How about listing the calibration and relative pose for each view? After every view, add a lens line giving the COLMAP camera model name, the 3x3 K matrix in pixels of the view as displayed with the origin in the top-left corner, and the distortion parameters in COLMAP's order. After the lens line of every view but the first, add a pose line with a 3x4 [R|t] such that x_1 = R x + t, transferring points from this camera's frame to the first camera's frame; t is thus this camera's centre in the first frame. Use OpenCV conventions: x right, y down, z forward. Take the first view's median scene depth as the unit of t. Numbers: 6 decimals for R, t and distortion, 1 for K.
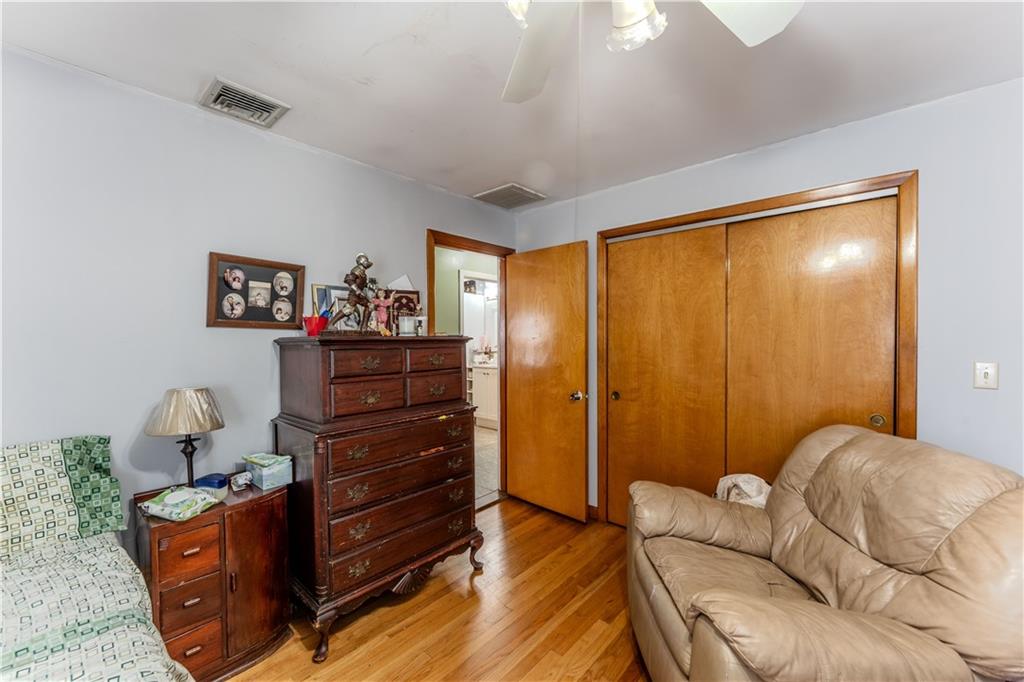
lens RADIAL K [[411.5, 0, 512.5], [0, 411.5, 342.1], [0, 0, 1]] dist [0.002169, -0.000304]
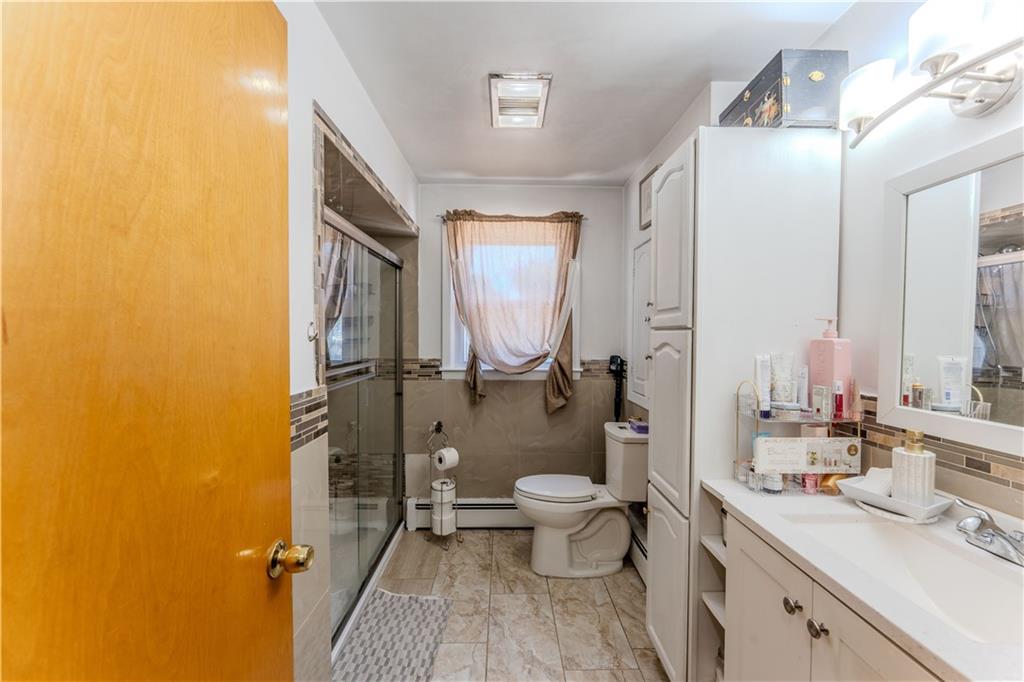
lens RADIAL K [[411.5, 0, 513.6], [0, 411.5, 342.2], [0, 0, 1]] dist [0.002169, -0.000304]
pose [[0.674043, 0.020482, -0.738408, -0.026652], [-0.011163, 0.999784, 0.017543, -0.014304], [0.738608, -0.003582, 0.674126, 0.764523]]
